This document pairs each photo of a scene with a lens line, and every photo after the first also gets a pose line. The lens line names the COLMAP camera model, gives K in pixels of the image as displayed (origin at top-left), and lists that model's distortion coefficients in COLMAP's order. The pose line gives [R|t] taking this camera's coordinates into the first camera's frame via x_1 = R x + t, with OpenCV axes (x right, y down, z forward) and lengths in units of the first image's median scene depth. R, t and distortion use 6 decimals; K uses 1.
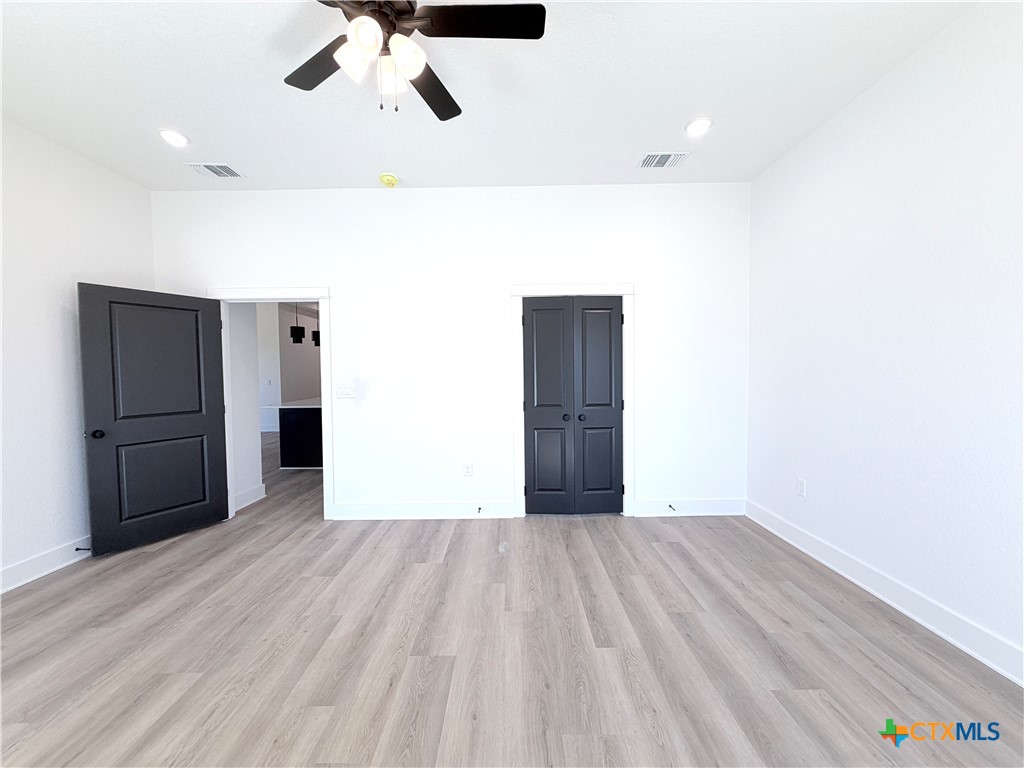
lens RADIAL K [[407.1, 0, 509.6], [0, 407.1, 385.0], [0, 0, 1]] dist [0.000716, -0.000110]
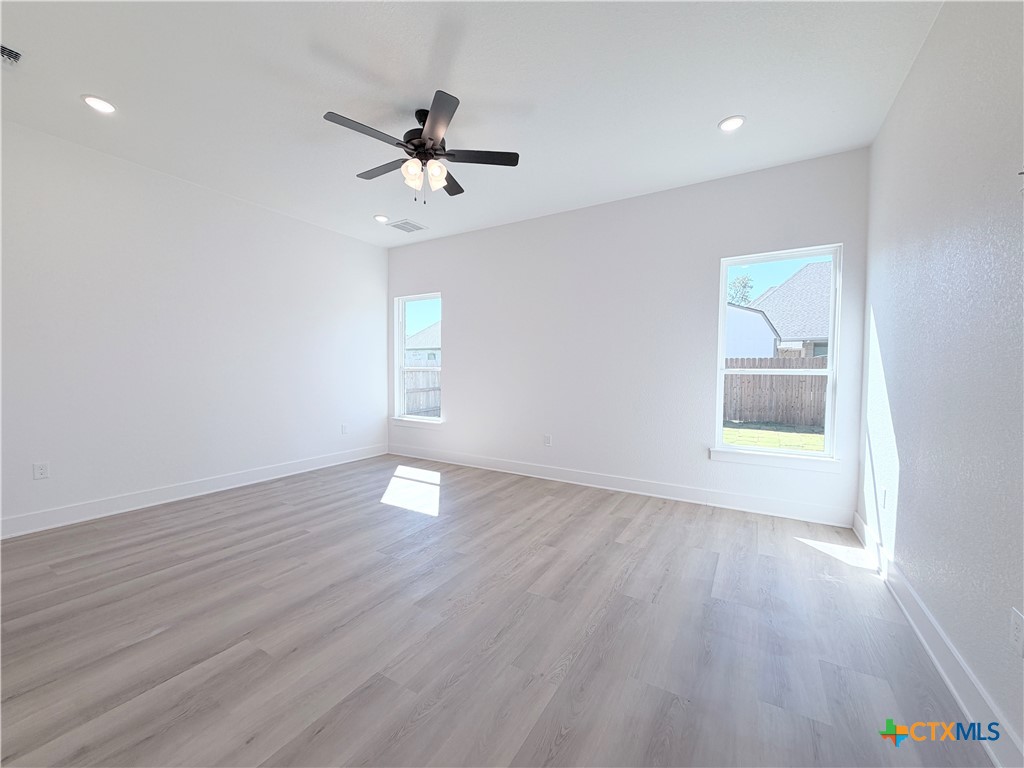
lens RADIAL K [[407.1, 0, 509.6], [0, 407.1, 385.0], [0, 0, 1]] dist [0.000716, -0.000110]
pose [[-0.854559, -0.015148, 0.519134, -1.029847], [0.020315, 0.997835, 0.062556, -0.004213], [-0.518958, 0.064004, -0.852400, 1.569470]]
